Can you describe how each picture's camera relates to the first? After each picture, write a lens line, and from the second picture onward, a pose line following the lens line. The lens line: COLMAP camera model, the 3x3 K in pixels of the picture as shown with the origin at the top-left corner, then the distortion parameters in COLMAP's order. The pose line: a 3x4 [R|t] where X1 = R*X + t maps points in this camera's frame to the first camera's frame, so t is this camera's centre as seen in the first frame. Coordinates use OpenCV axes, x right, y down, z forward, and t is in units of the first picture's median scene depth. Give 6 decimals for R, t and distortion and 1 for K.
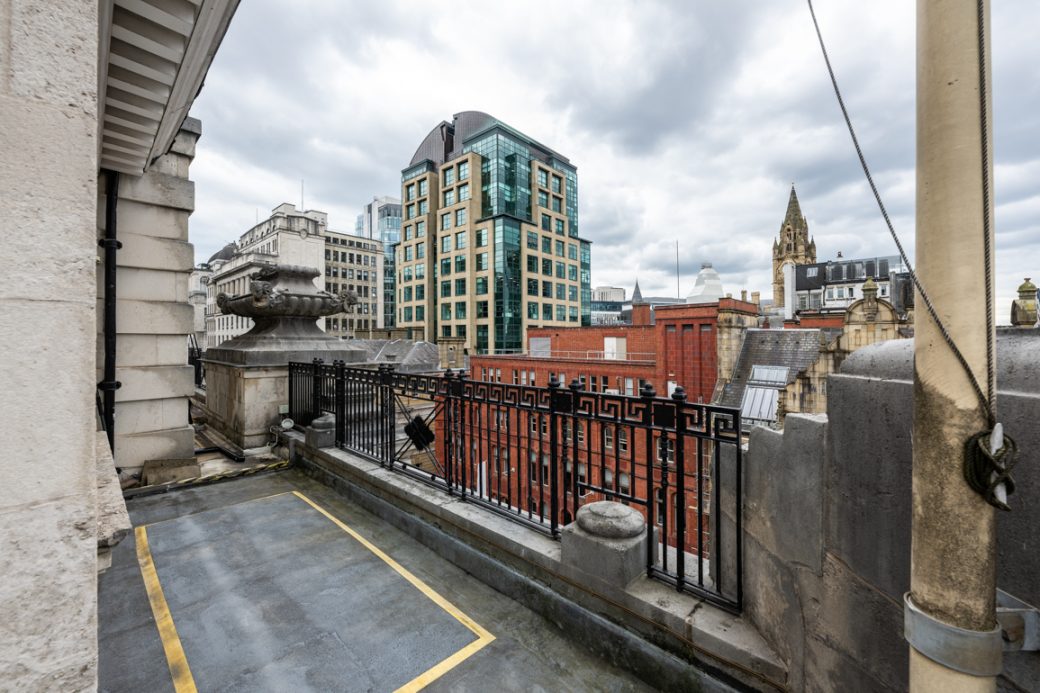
lens RADIAL K [[449.3, 0, 522.0], [0, 449.3, 340.9], [0, 0, 1]] dist [0.000722, 0.000107]
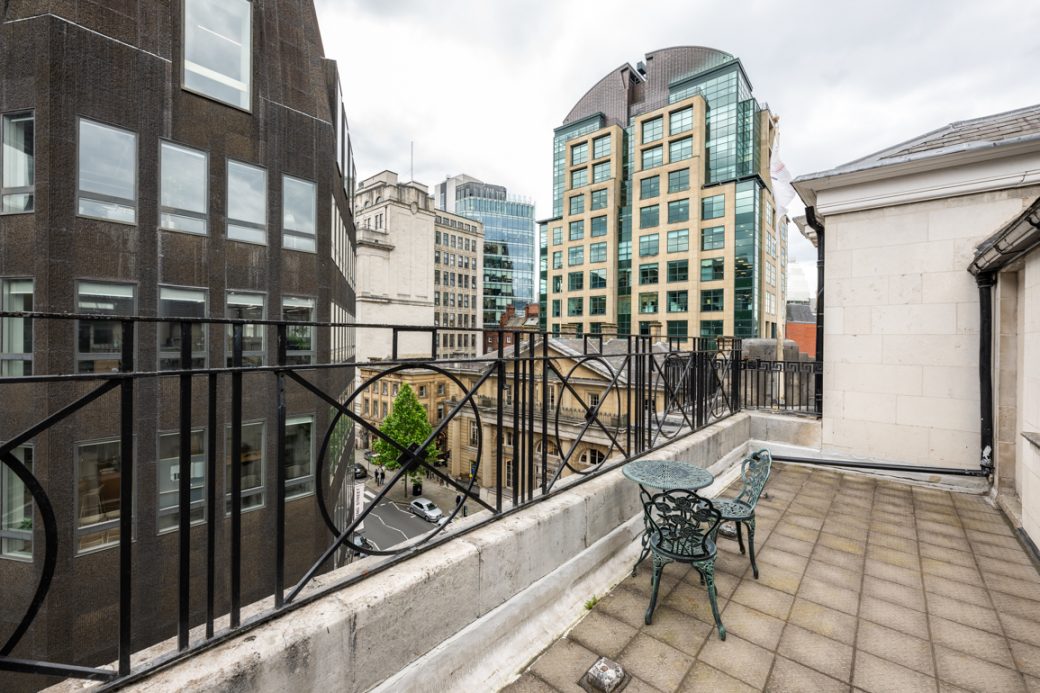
lens RADIAL K [[449.3, 0, 522.0], [0, 449.3, 340.9], [0, 0, 1]] dist [0.000722, 0.000107]
pose [[0.999058, 0.005842, 0.043011, -0.391259], [-0.005889, 0.999982, 0.000962, 0.000411], [-0.043005, -0.001215, 0.999074, 0.216041]]
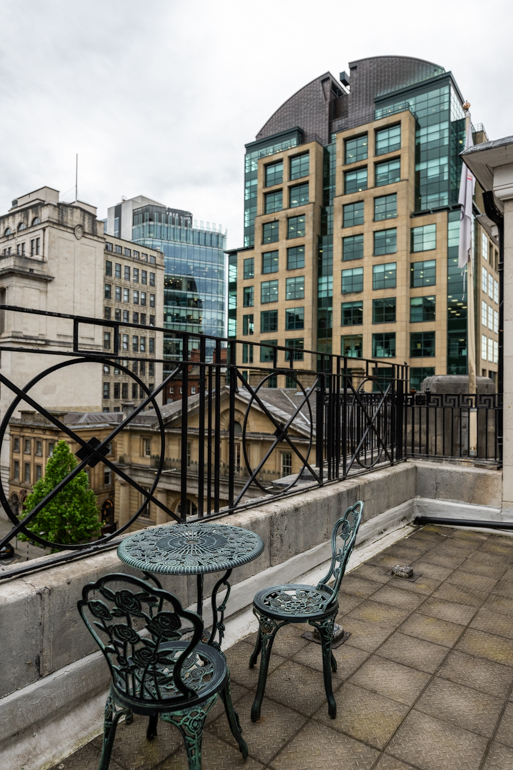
lens RADIAL K [[520.0, 0, 256.5], [0, 520.0, 385.0], [0, 0, 1]] dist [0.001179, -0.002106]
pose [[0.992588, 0.010617, 0.121067, -0.375708], [-0.008766, 0.999837, -0.015809, 0.004281], [-0.121215, 0.014631, 0.992518, 0.228103]]
